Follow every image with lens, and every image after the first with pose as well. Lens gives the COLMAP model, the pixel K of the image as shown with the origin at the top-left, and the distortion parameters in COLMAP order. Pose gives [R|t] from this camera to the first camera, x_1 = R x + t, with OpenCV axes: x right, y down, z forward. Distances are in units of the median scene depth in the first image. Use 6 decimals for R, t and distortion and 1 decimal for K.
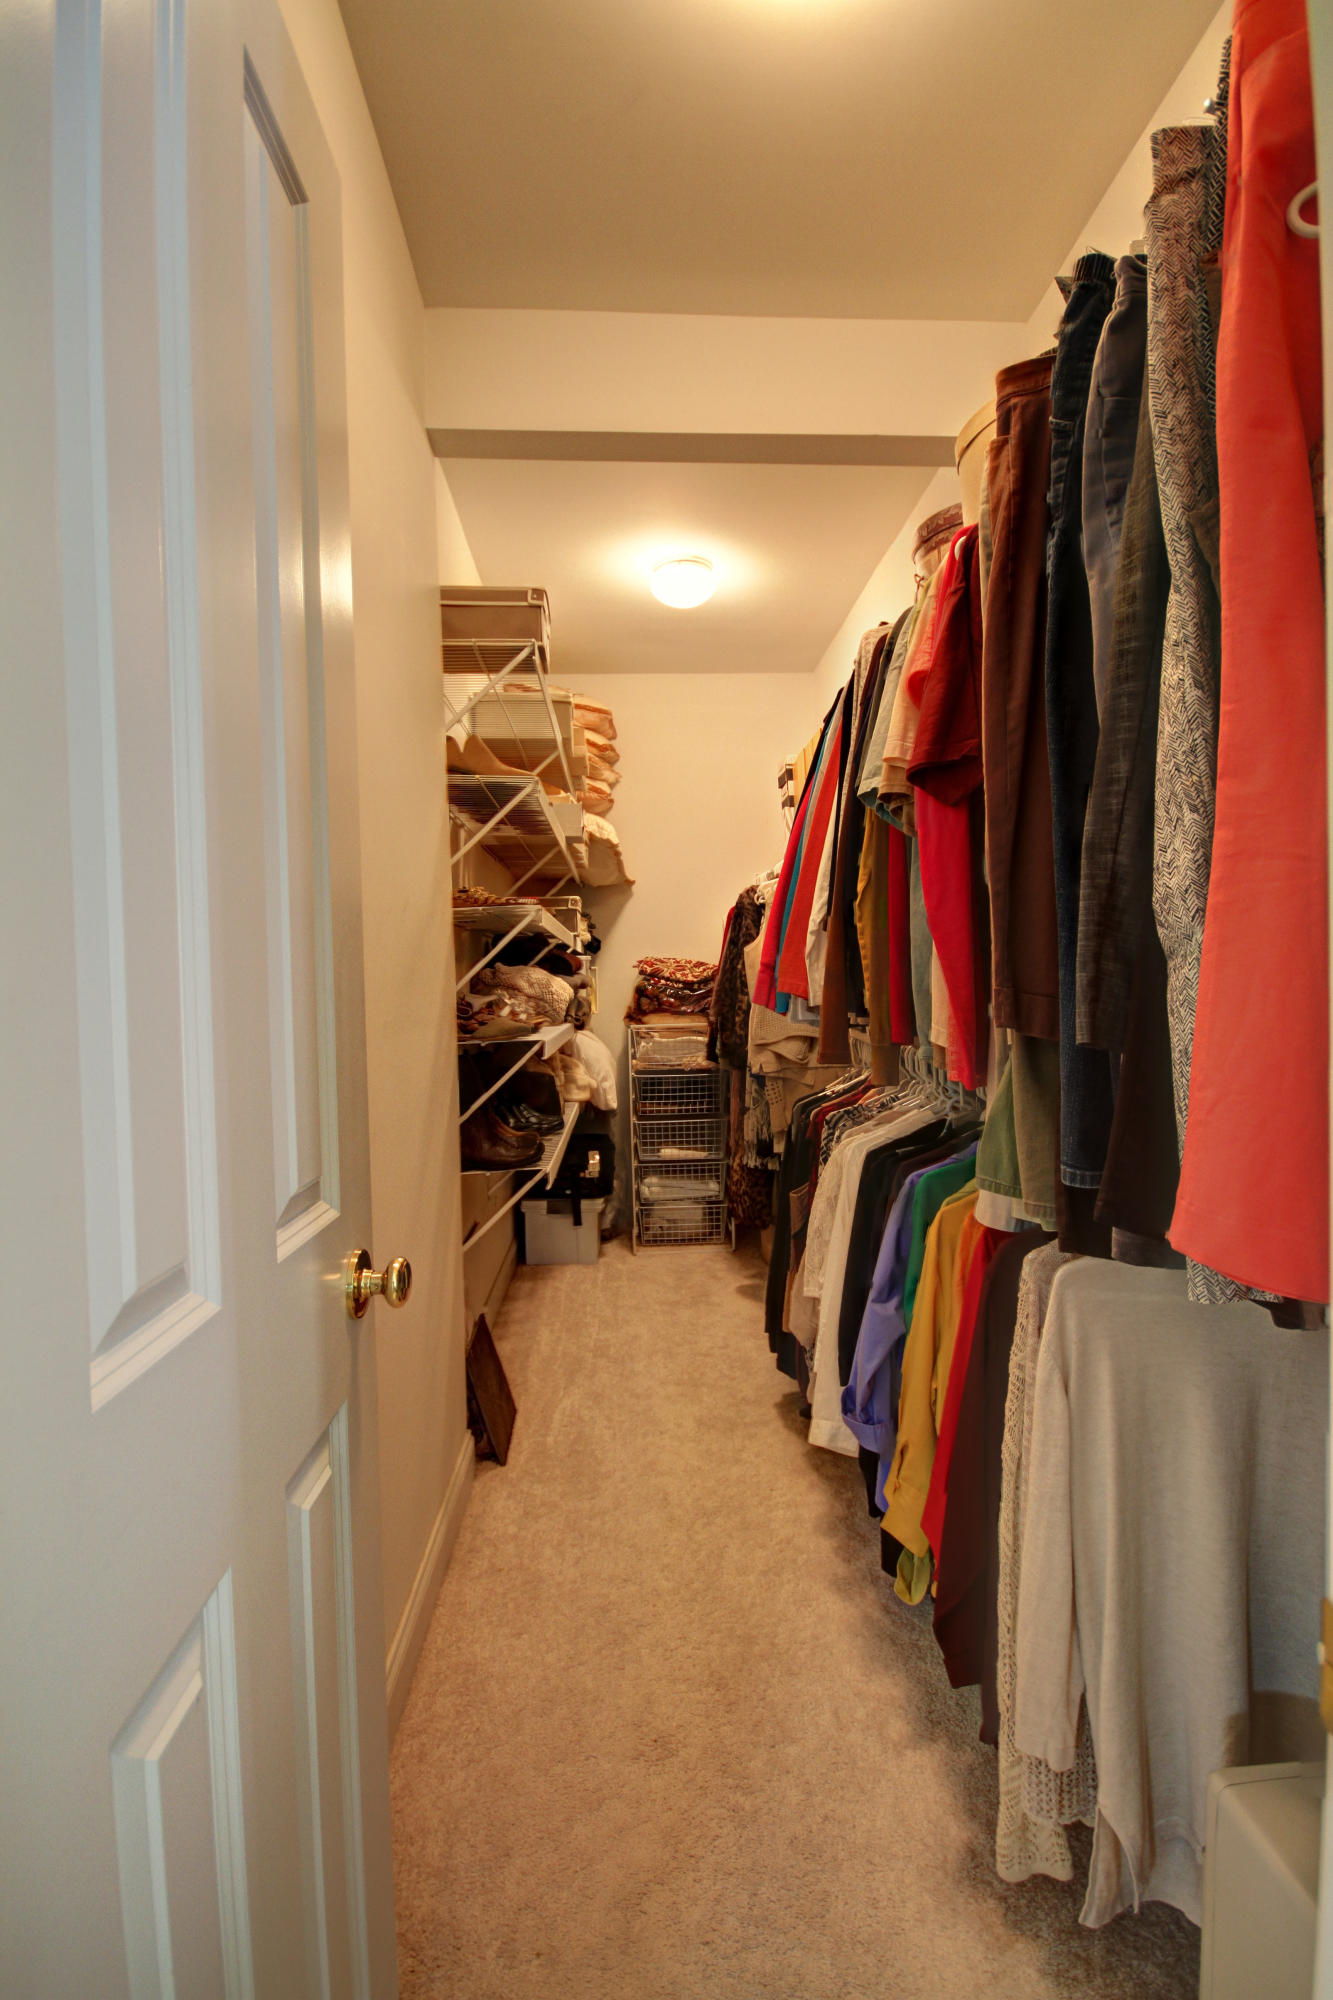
lens RADIAL K [[924.3, 0, 670.0], [0, 924.3, 1001.4], [0, 0, 1]] dist [0.004643, -0.009438]
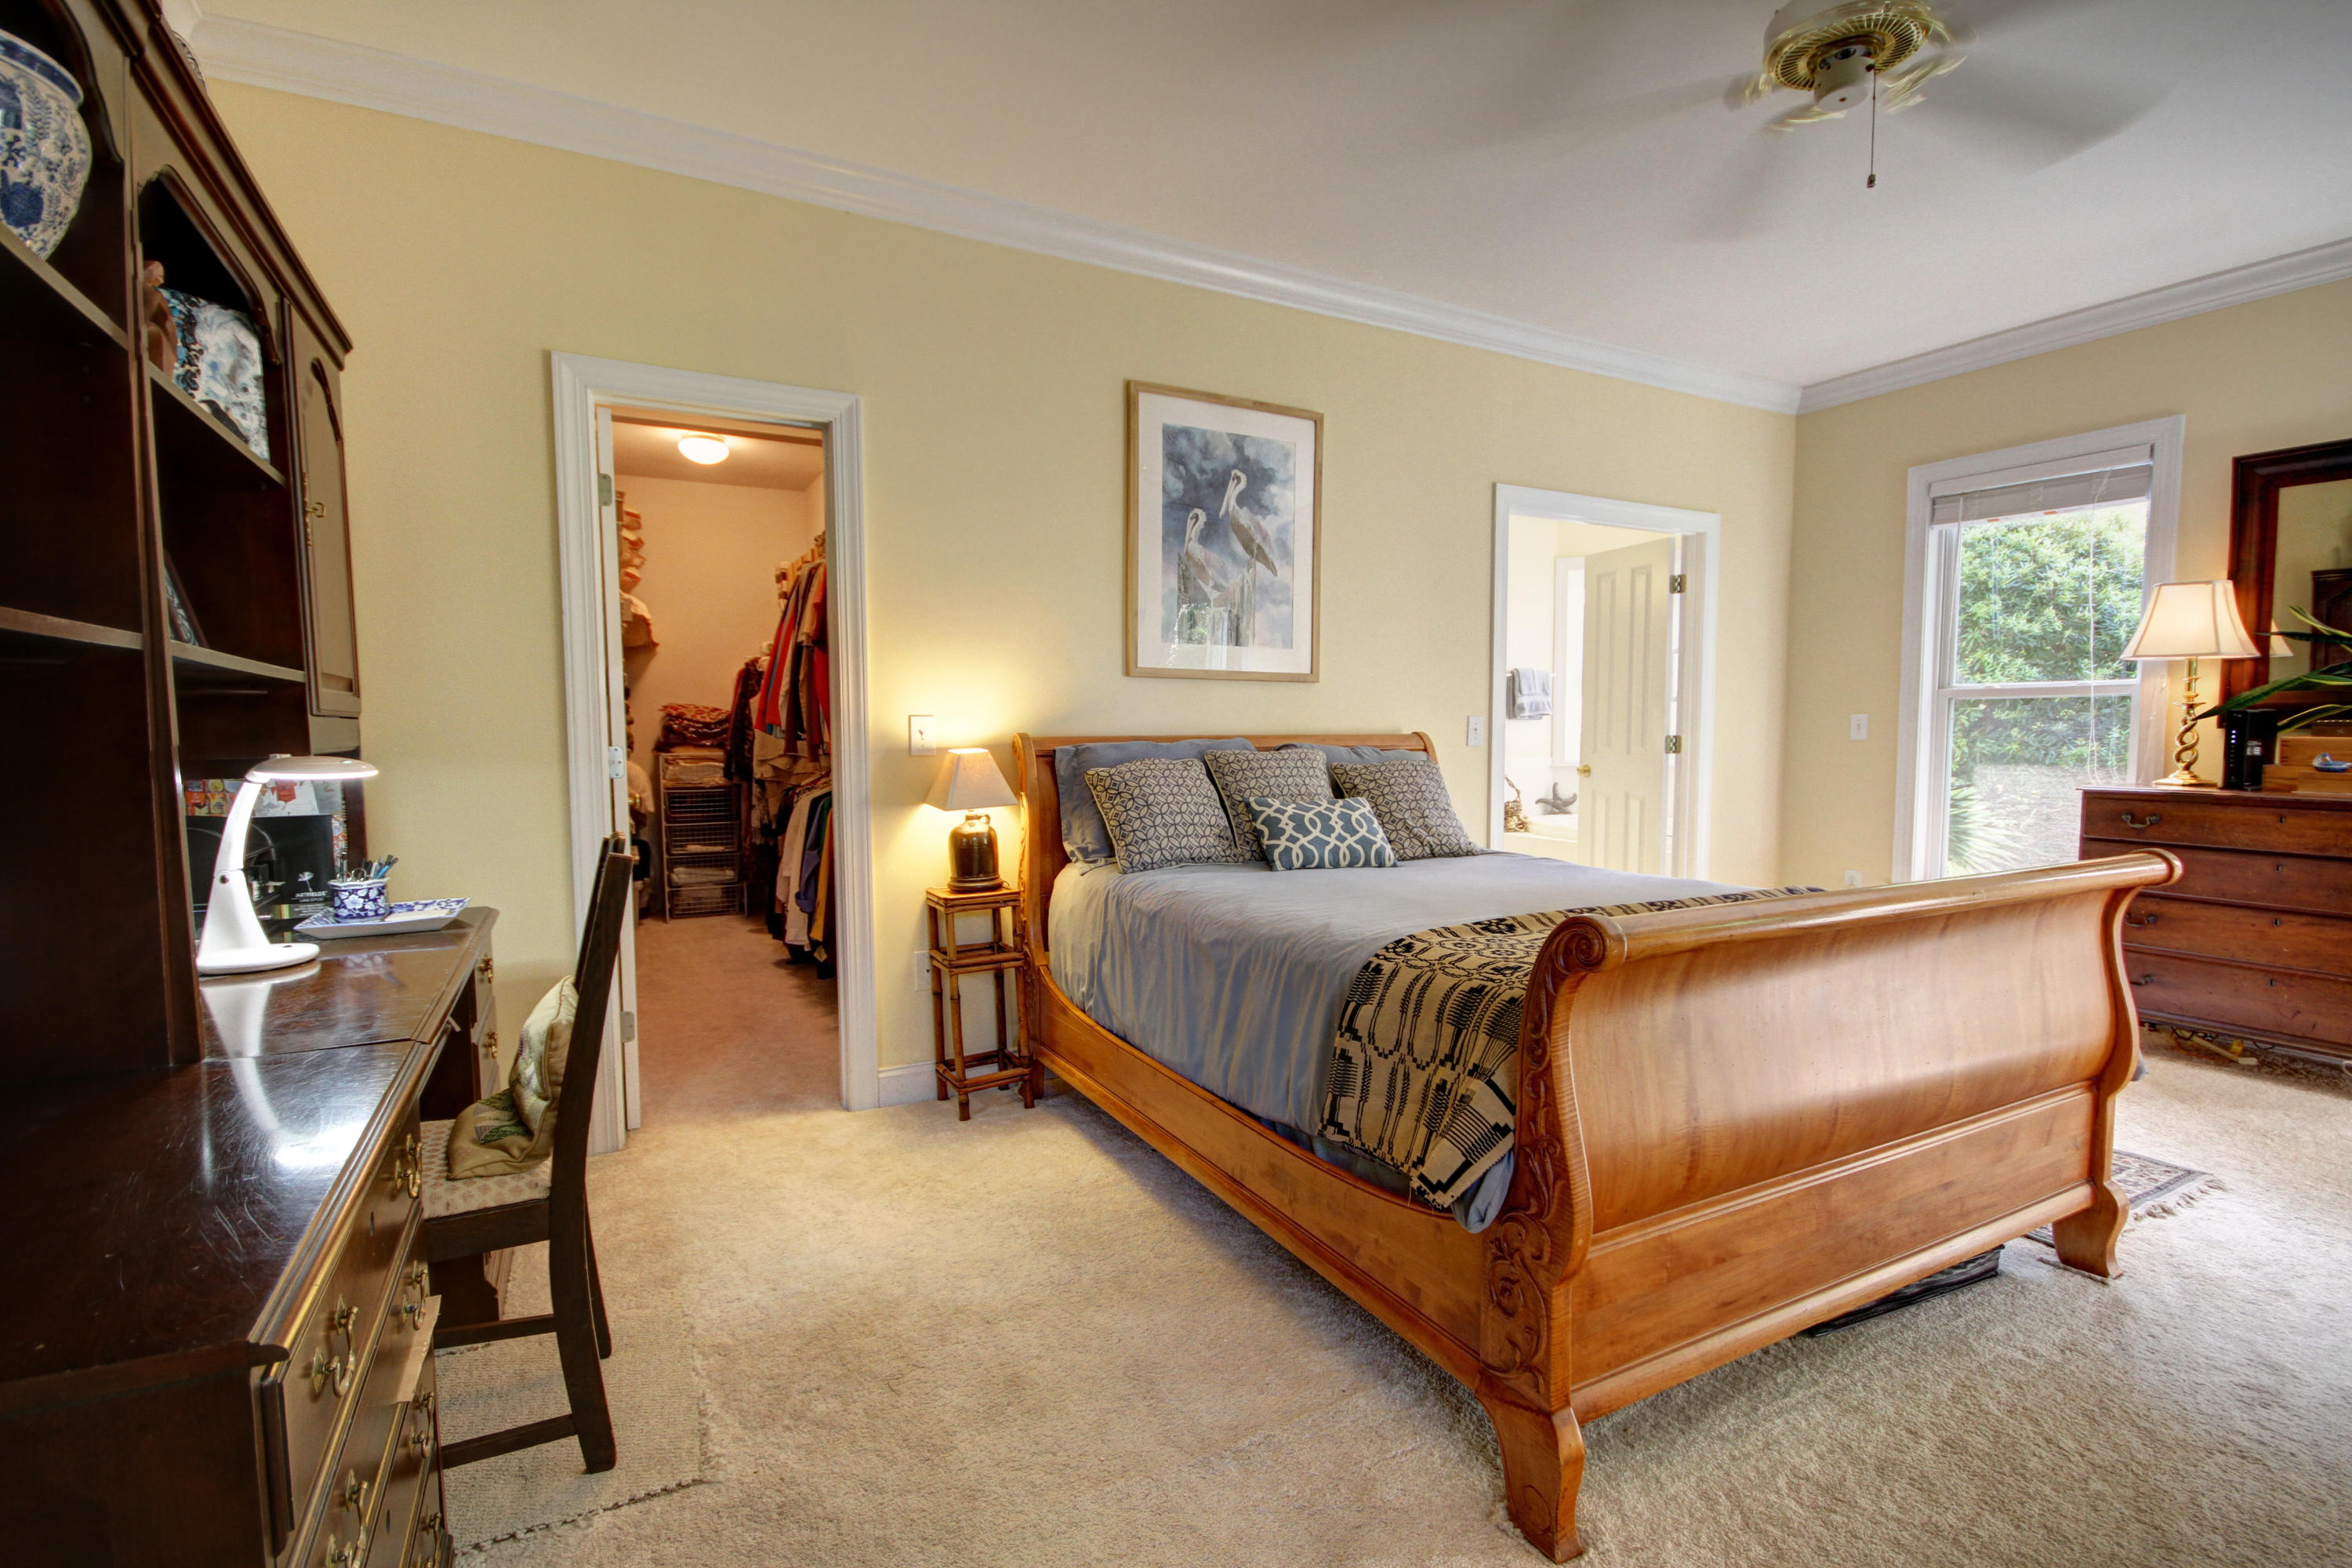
lens RADIAL K [[1087.0, 0, 1173.8], [0, 1087.0, 805.7], [0, 0, 1]] dist [0.004643, -0.009438]
pose [[0.902725, -0.015680, 0.429933, -0.051935], [-0.002741, 0.999106, 0.042194, 0.032889], [-0.430210, -0.039268, 0.901874, -0.762382]]
